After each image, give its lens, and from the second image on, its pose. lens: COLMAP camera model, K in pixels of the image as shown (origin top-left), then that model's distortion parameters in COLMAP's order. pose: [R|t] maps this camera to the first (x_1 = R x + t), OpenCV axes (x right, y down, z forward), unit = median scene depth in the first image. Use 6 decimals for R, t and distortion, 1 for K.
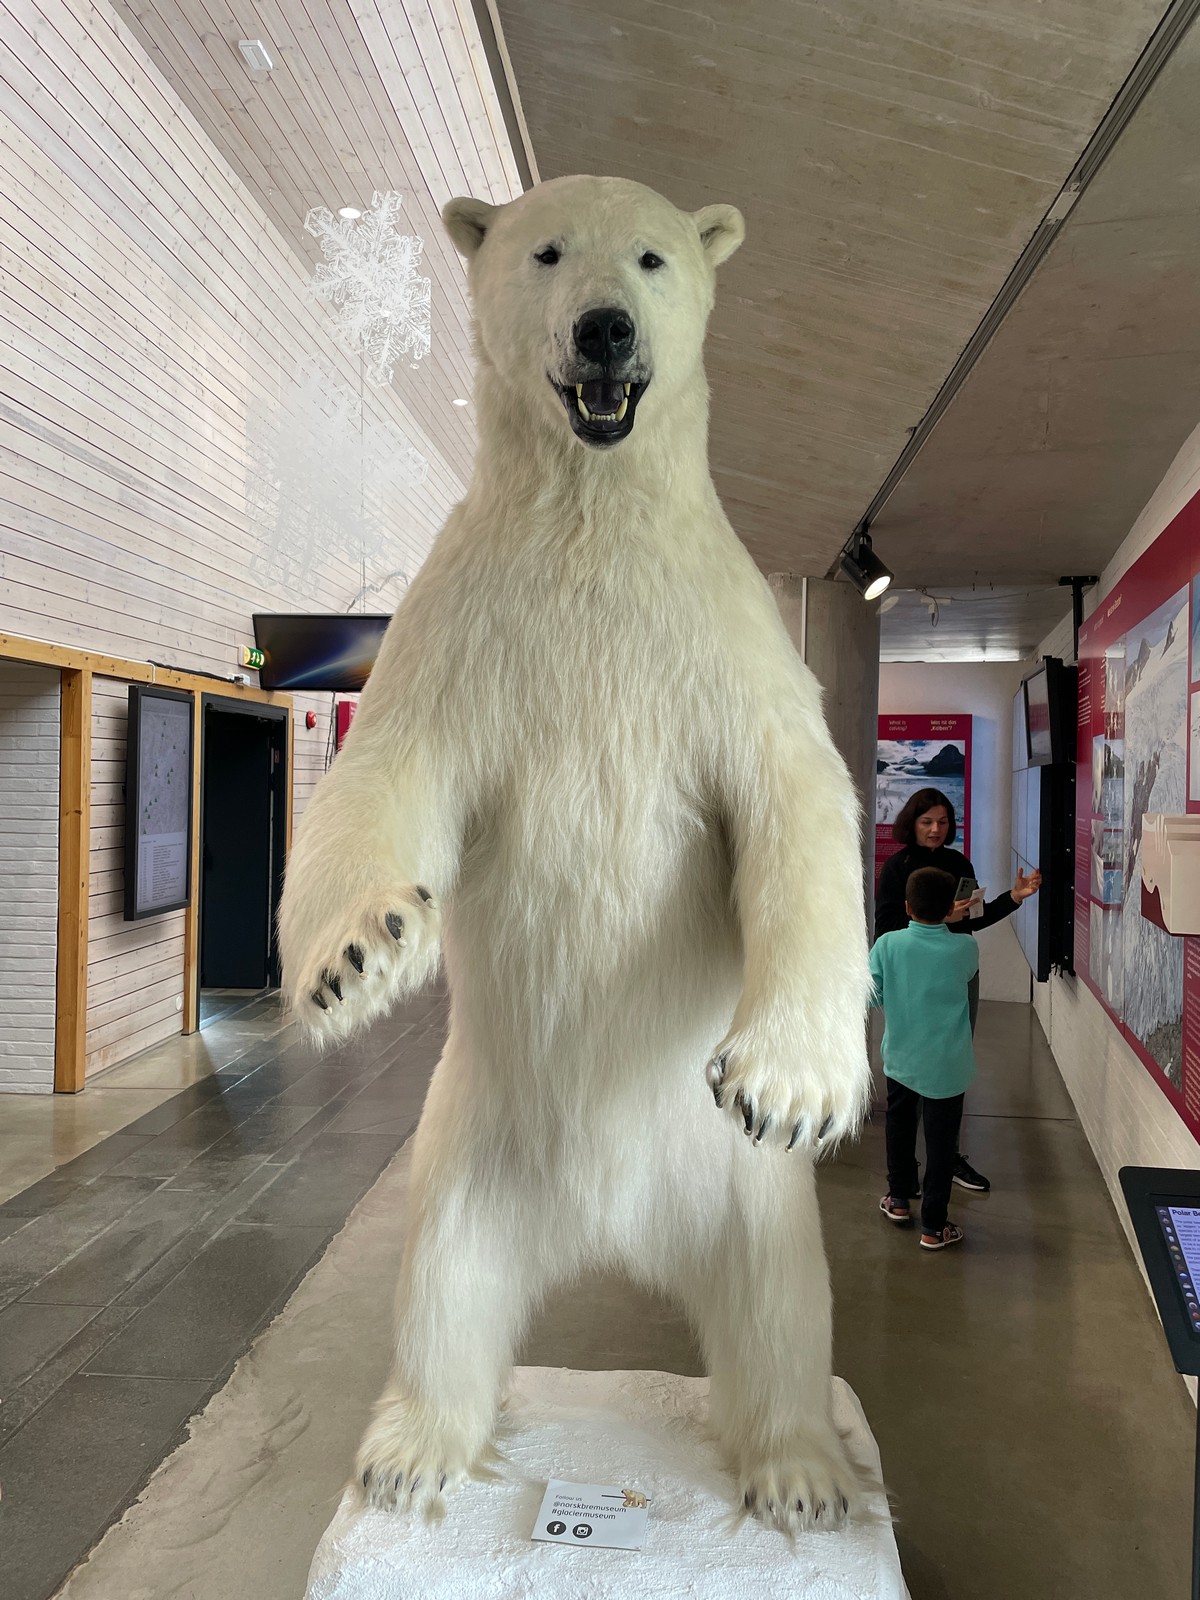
lens RADIAL K [[1226.9, 0, 602.7], [0, 1226.9, 792.6], [0, 0, 1]] dist [0.050107, -0.031475]
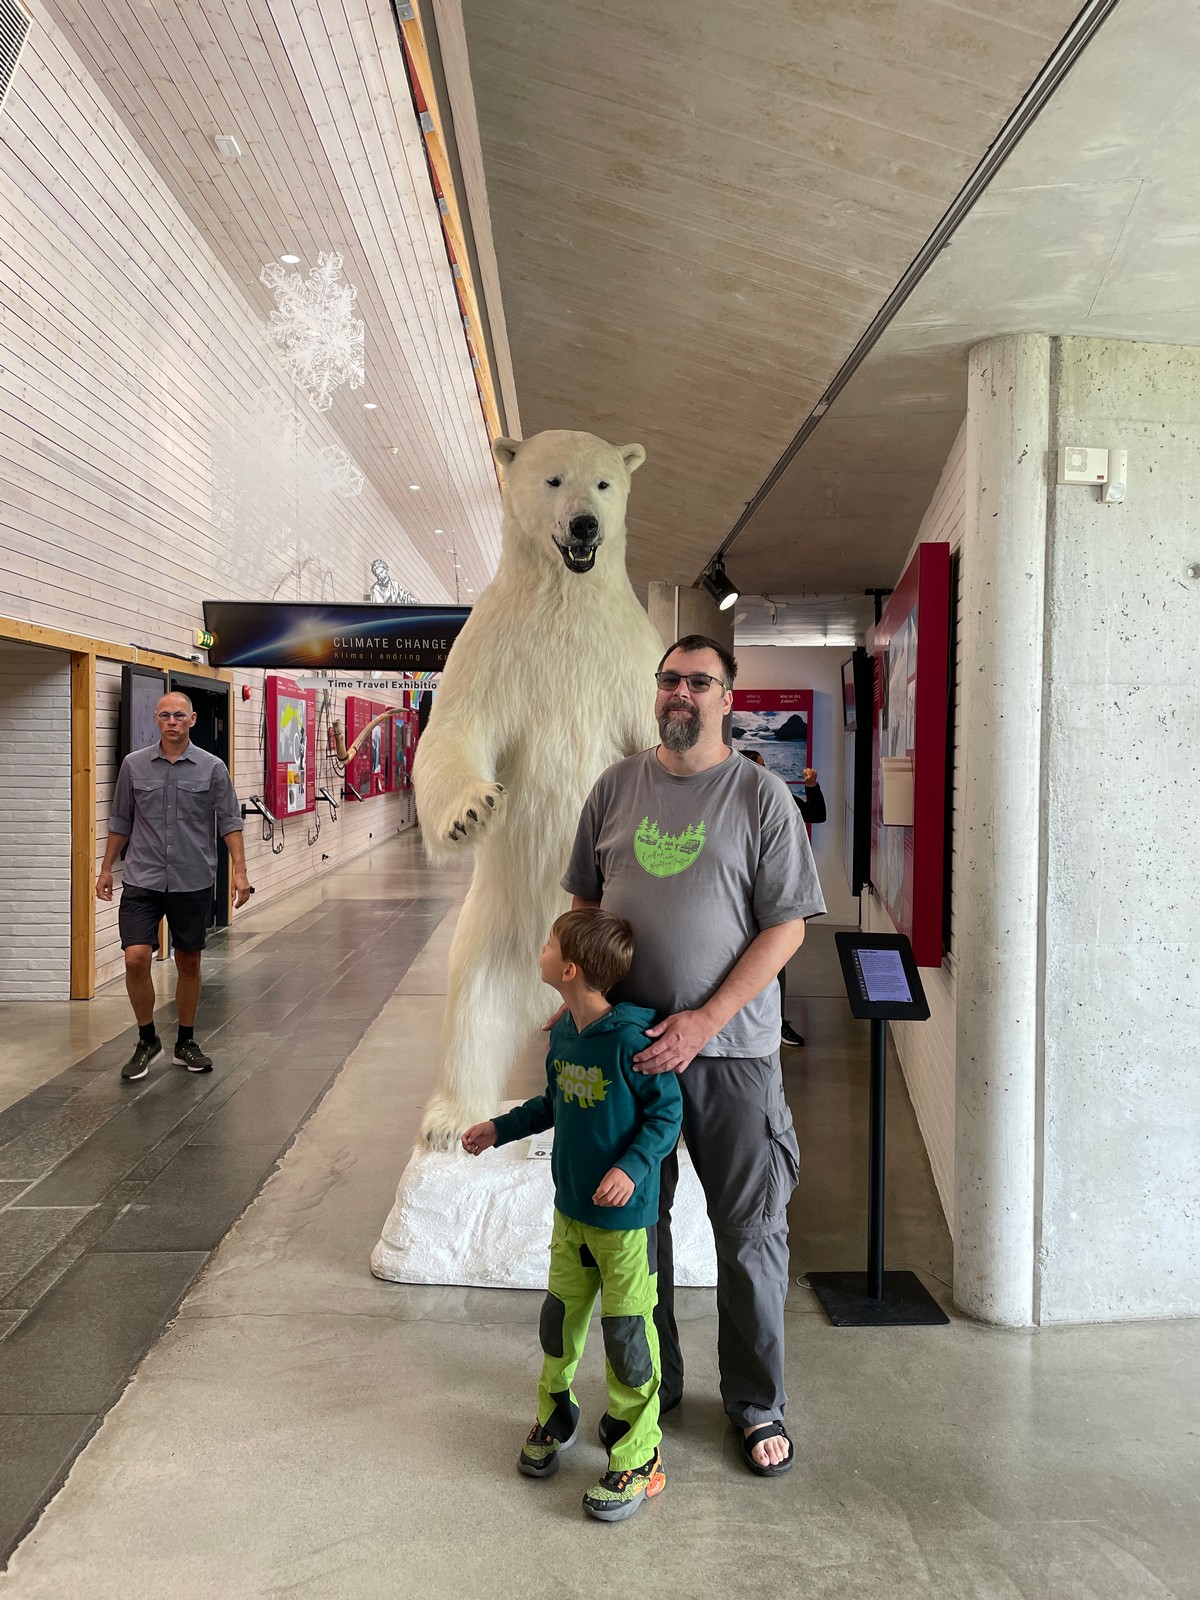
lens RADIAL K [[1226.9, 0, 600.1], [0, 1226.9, 798.8], [0, 0, 1]] dist [0.050107, -0.031475]
pose [[0.994981, -0.006749, 0.099832, -0.049745], [0.003741, 0.999534, 0.030284, 0.010255], [-0.099990, -0.029759, 0.994543, -0.303282]]
